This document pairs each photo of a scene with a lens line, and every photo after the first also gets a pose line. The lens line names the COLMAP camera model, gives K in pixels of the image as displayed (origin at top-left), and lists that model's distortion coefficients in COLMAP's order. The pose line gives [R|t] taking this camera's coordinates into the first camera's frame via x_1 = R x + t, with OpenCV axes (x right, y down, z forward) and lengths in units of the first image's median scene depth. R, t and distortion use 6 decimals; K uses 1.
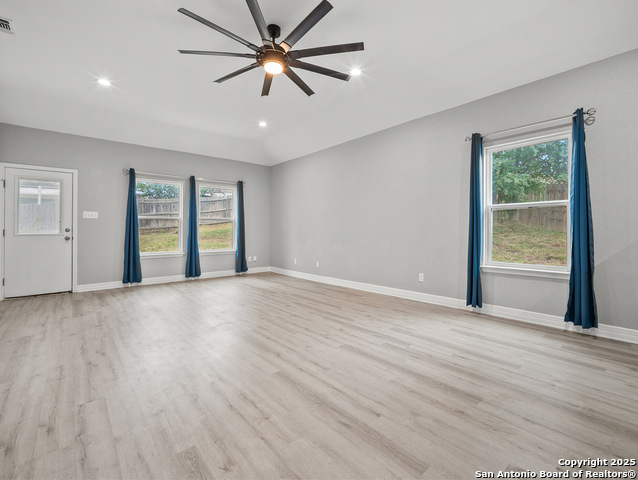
lens RADIAL K [[304.9, 0, 331.2], [0, 304.9, 230.9], [0, 0, 1]] dist [-0.003953, 0.000350]
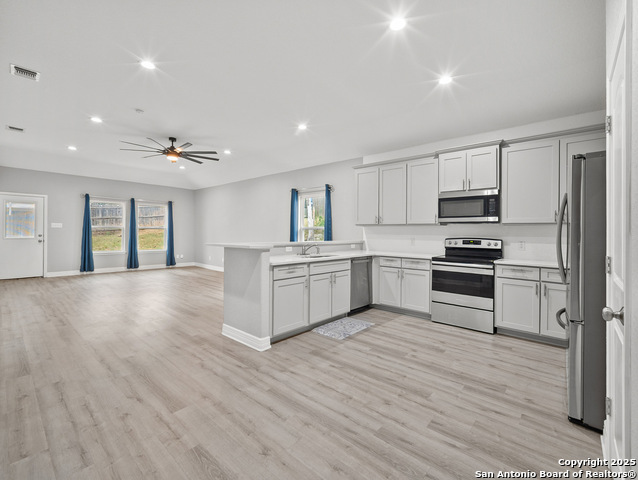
lens RADIAL K [[287.5, 0, 318.0], [0, 287.5, 237.7], [0, 0, 1]] dist [0.009210, 0.000164]
pose [[0.991980, 0.014980, 0.125507, 0.304413], [-0.016978, 0.999745, 0.014866, -0.036678], [-0.125252, -0.016878, 0.991981, -0.579543]]
